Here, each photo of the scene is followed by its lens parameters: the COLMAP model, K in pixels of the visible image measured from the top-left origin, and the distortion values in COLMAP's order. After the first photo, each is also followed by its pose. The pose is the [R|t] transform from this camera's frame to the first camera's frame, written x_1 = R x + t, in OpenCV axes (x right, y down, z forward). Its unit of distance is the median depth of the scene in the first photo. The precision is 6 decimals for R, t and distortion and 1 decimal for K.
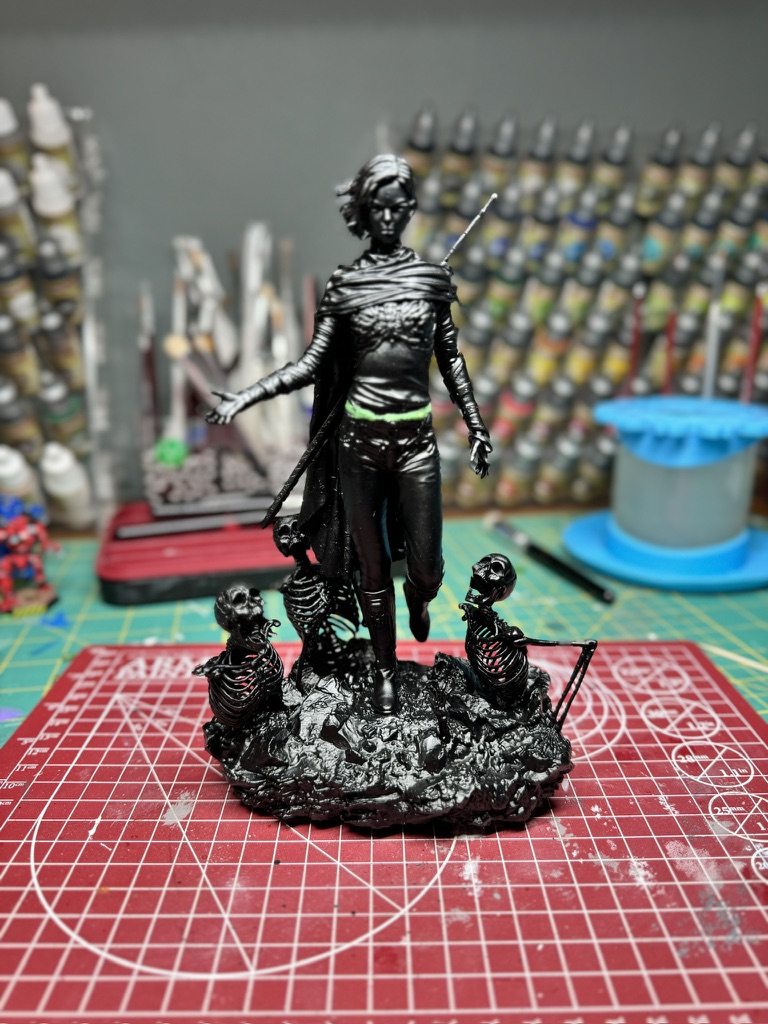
lens RADIAL K [[756.3, 0, 385.7], [0, 756.3, 510.6], [0, 0, 1]] dist [-0.023649, 0.003752]
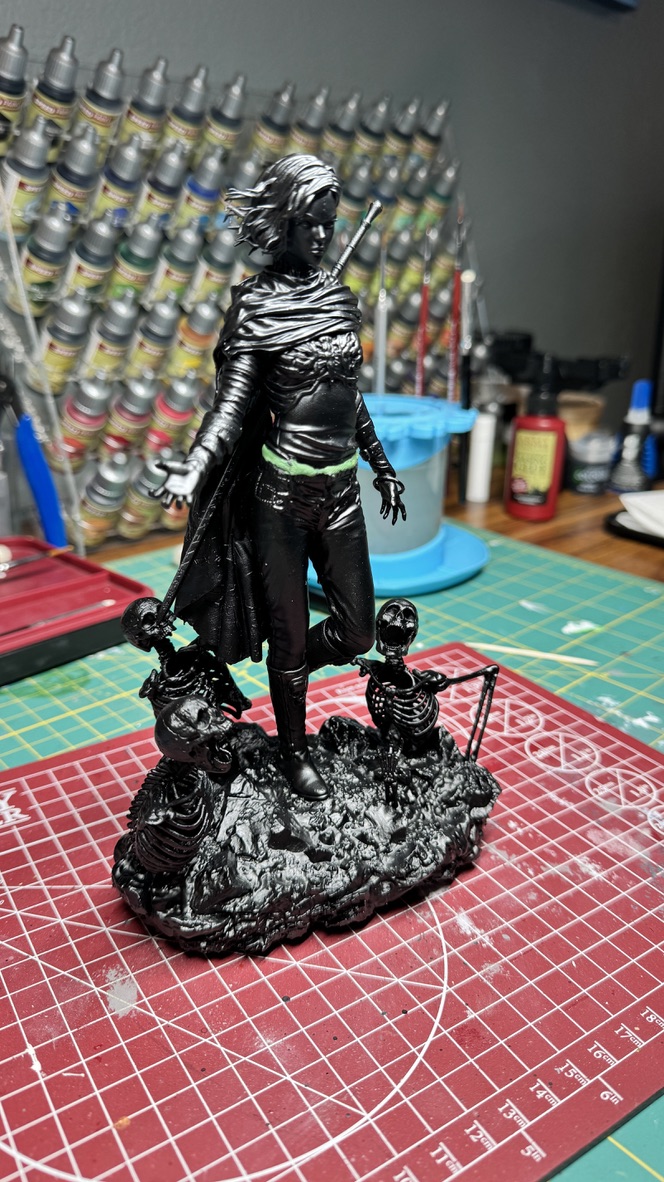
lens RADIAL K [[870.5, 0, 332.0], [0, 870.5, 591.0], [0, 0, 1]] dist [-0.000836, -0.059893]
pose [[0.845009, -0.181546, 0.502992, -0.512892], [0.132421, 0.982352, 0.132099, -0.117159], [-0.518097, -0.045018, 0.854137, 0.141038]]
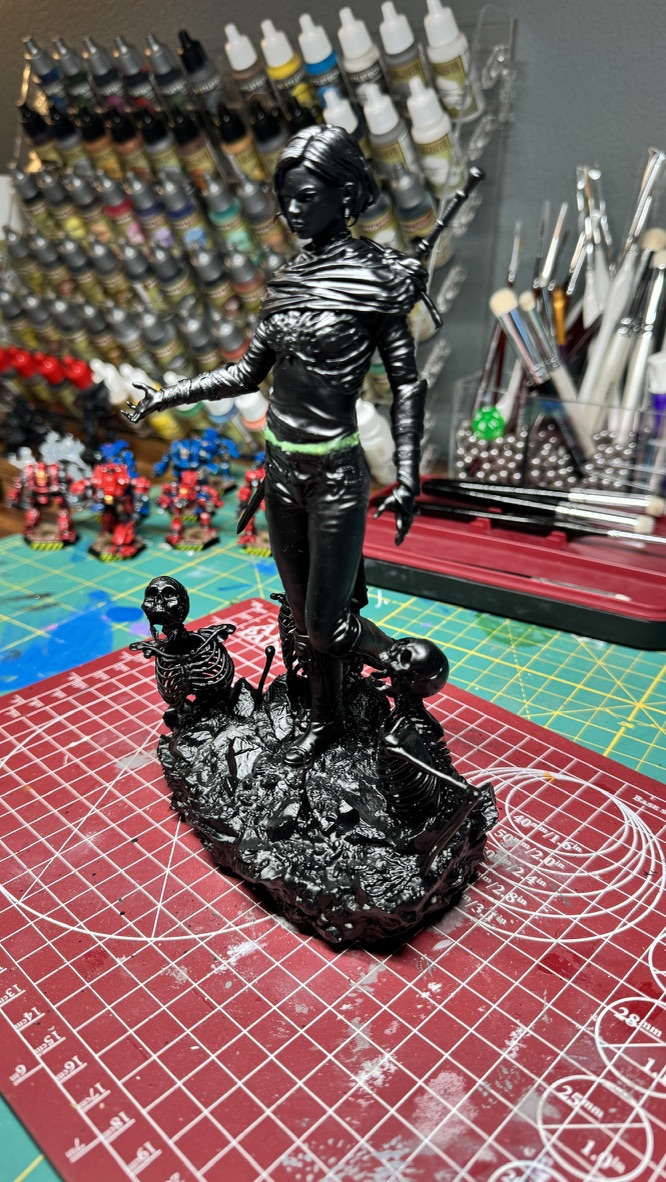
lens RADIAL K [[873.9, 0, 330.7], [0, 873.9, 585.4], [0, 0, 1]] dist [-0.022465, 0.000838]
pose [[0.707671, 0.299061, -0.640128, 0.721908], [-0.205546, 0.953957, 0.218443, -0.197117], [0.675983, -0.023010, 0.736558, 0.292531]]
